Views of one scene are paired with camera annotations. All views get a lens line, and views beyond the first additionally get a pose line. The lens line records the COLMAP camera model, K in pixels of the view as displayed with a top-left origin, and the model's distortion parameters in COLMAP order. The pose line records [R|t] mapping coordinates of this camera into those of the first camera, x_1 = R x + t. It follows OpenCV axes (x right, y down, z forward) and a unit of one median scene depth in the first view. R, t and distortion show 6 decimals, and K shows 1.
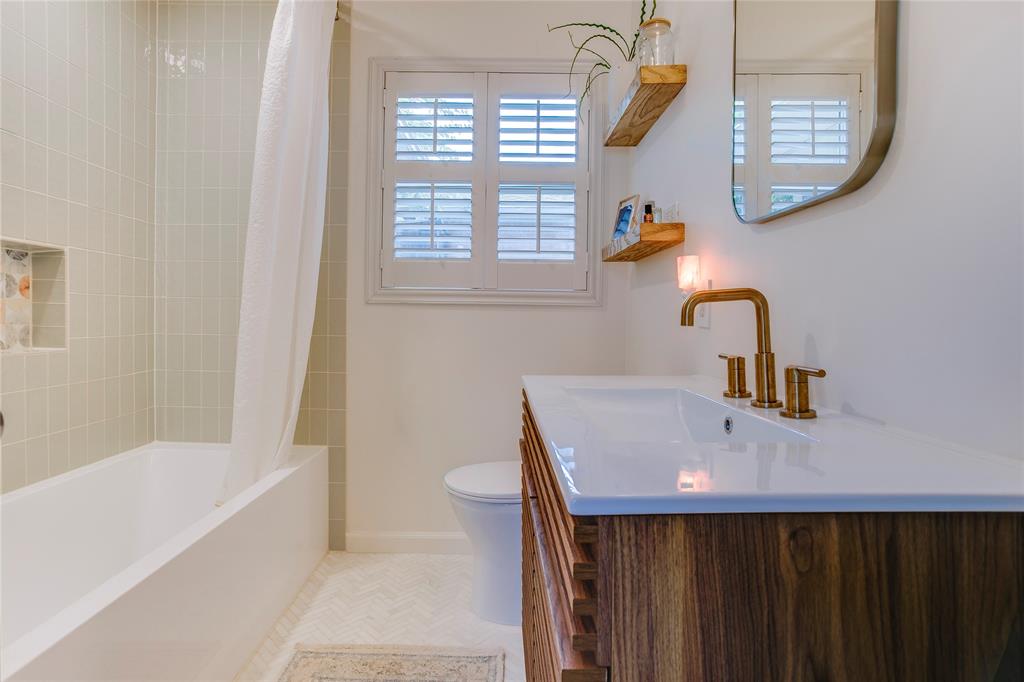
lens RADIAL K [[506.4, 0, 505.9], [0, 506.4, 334.2], [0, 0, 1]] dist [-0.056355, 0.030475]
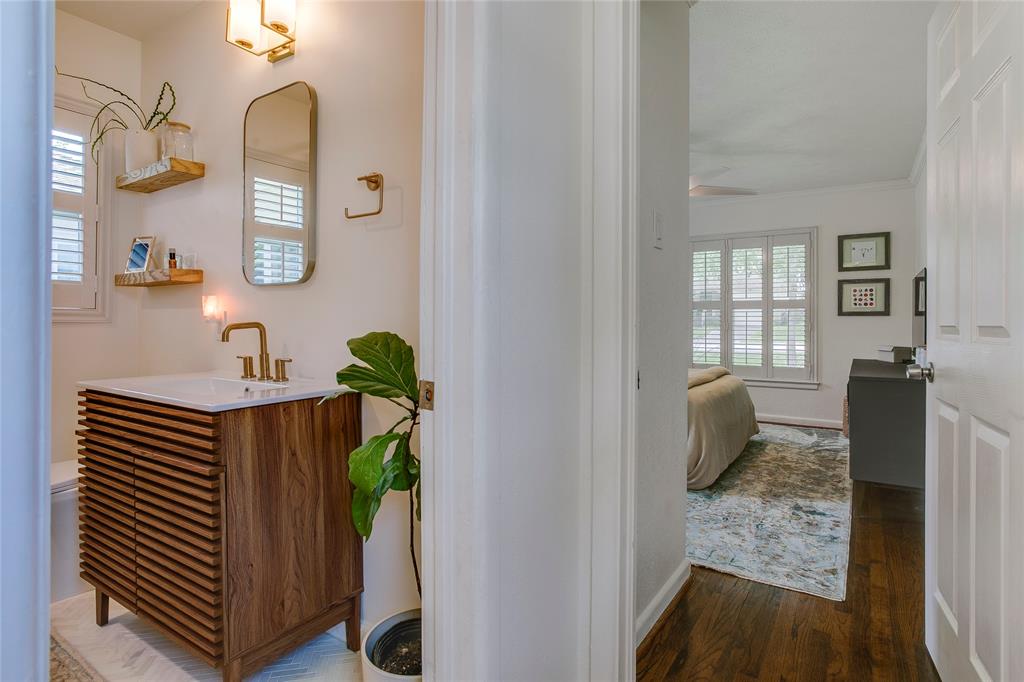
lens RADIAL K [[537.8, 0, 519.6], [0, 537.8, 325.5], [0, 0, 1]] dist [-0.047881, 0.019851]
pose [[0.559061, -0.004621, 0.829113, -0.652119], [0.027272, 0.999546, -0.012818, -0.019633], [-0.828678, 0.029777, 0.558933, -1.008664]]
